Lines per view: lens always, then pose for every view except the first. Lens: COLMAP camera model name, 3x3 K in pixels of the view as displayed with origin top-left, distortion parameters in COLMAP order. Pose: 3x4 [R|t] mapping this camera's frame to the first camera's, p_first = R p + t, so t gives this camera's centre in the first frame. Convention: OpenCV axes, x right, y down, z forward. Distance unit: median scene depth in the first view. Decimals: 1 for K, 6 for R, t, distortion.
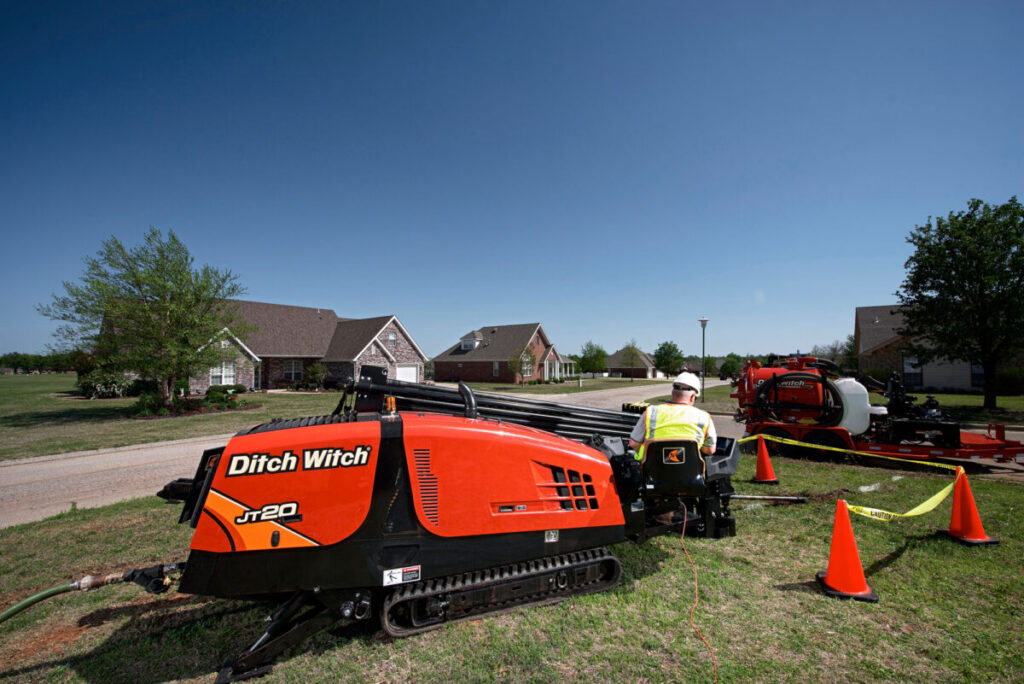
lens RADIAL K [[410.7, 0, 512.0], [0, 410.7, 342.0], [0, 0, 1]] dist [-0.014372, -0.000052]
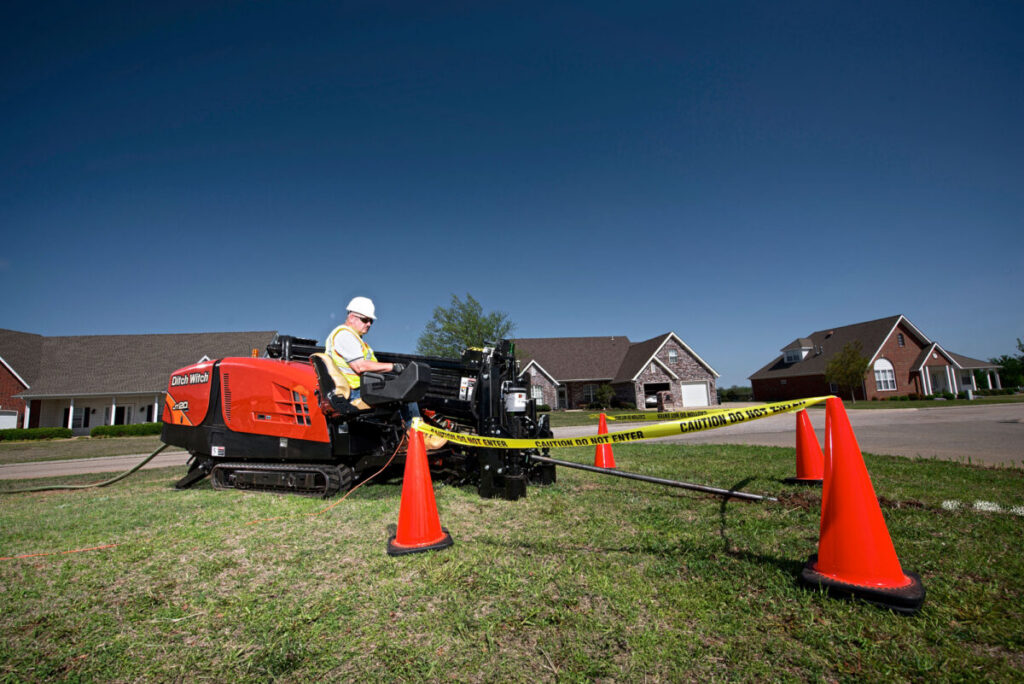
lens RADIAL K [[410.7, 0, 512.0], [0, 410.7, 342.0], [0, 0, 1]] dist [-0.014372, -0.000052]
pose [[0.693240, -0.128583, -0.709144, 1.551812], [0.077813, 0.991558, -0.103722, 0.355728], [0.716494, 0.016724, 0.697393, 0.623904]]
